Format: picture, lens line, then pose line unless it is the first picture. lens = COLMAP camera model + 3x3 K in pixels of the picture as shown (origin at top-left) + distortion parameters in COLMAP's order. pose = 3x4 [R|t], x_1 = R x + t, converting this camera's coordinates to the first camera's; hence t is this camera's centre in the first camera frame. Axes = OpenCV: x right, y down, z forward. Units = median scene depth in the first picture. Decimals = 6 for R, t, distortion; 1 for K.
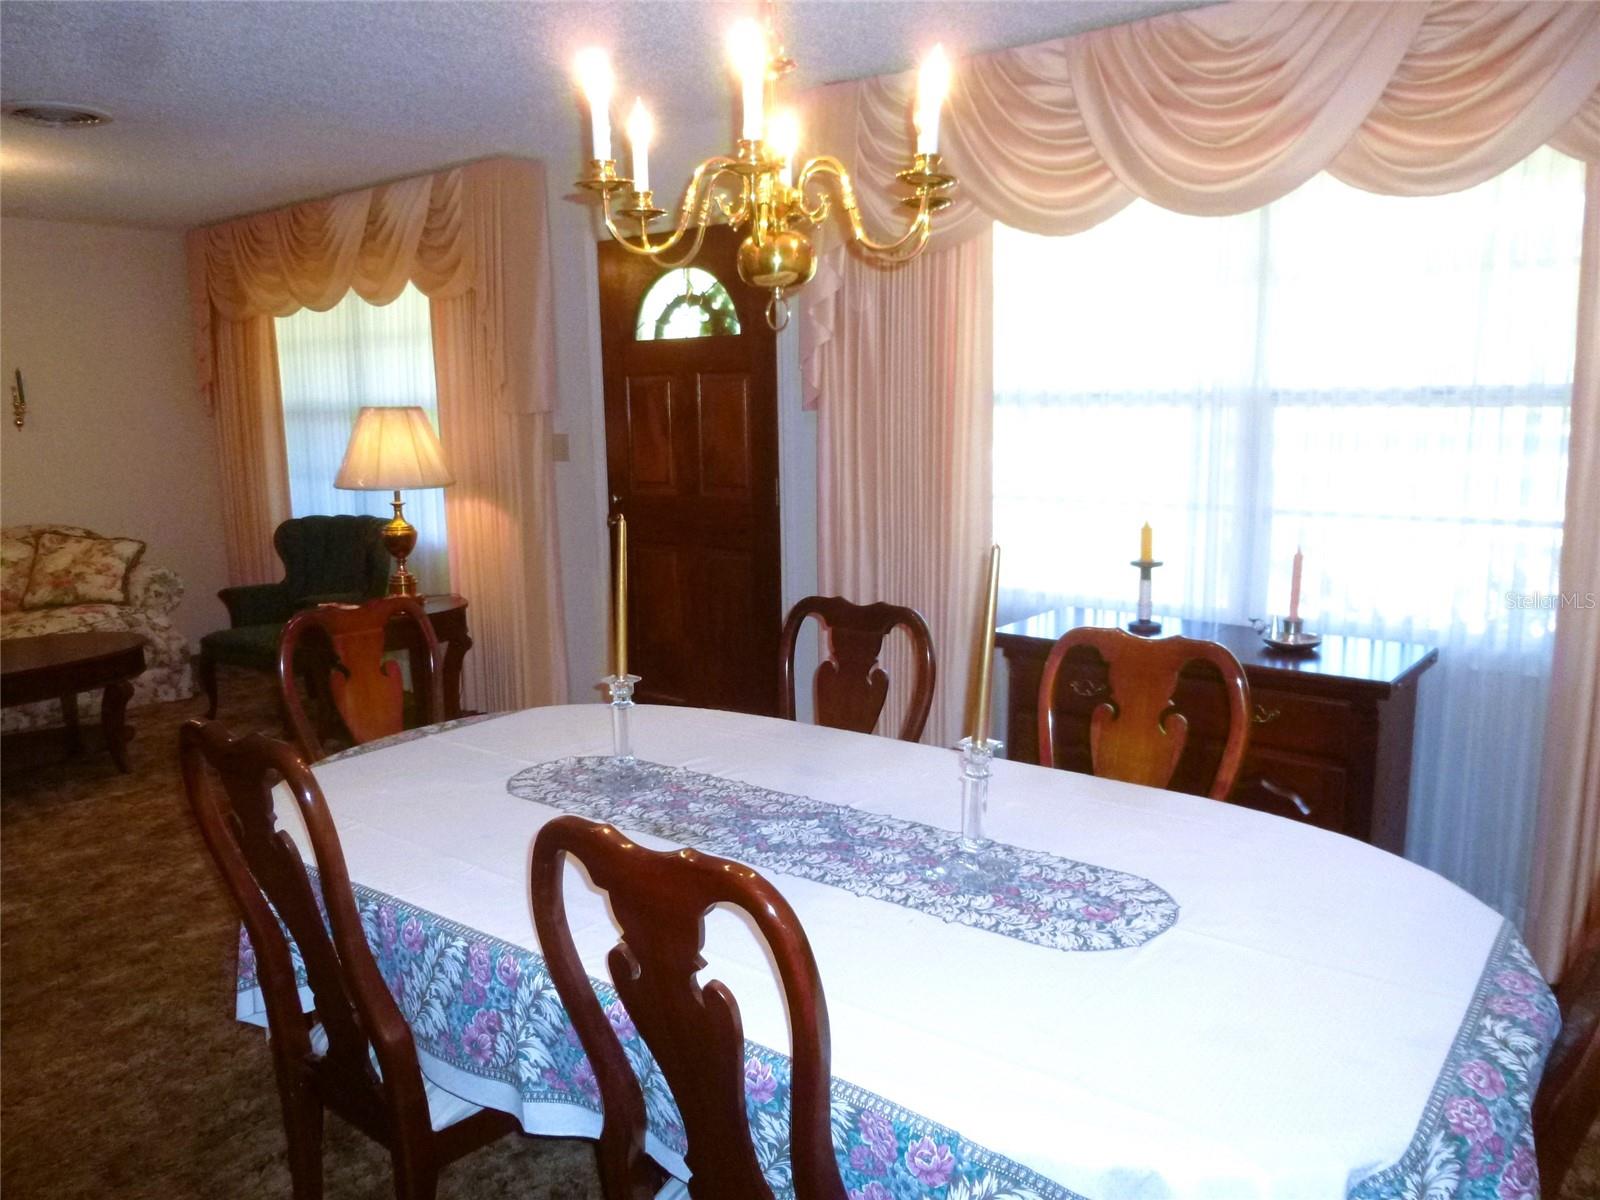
lens RADIAL K [[1203.1, 0, 800.3], [0, 1203.1, 610.7], [0, 0, 1]] dist [-0.061396, 0.038623]
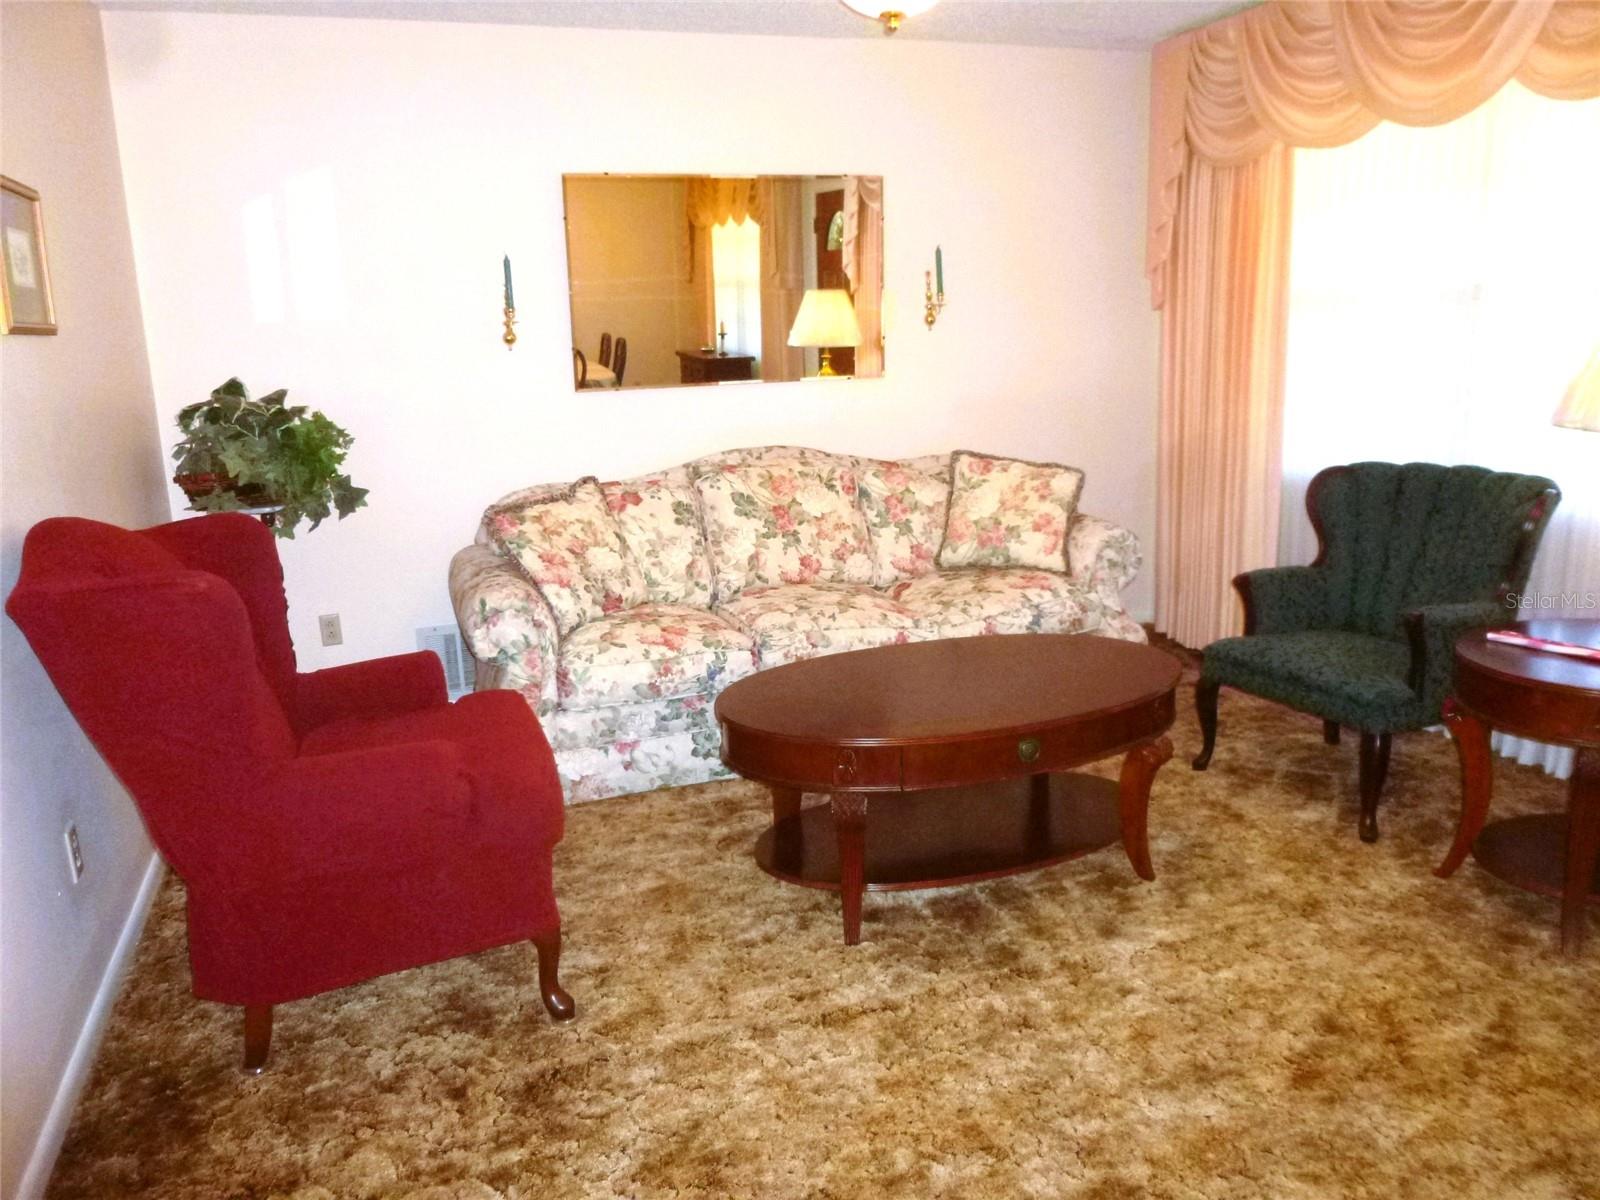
lens RADIAL K [[1203.1, 0, 800.3], [0, 1203.1, 610.7], [0, 0, 1]] dist [-0.061396, 0.038623]
pose [[0.854373, 0.103942, -0.509160, -0.340137], [-0.063989, 0.993378, 0.095419, -0.042849], [0.515706, -0.048942, 0.855366, 0.300968]]
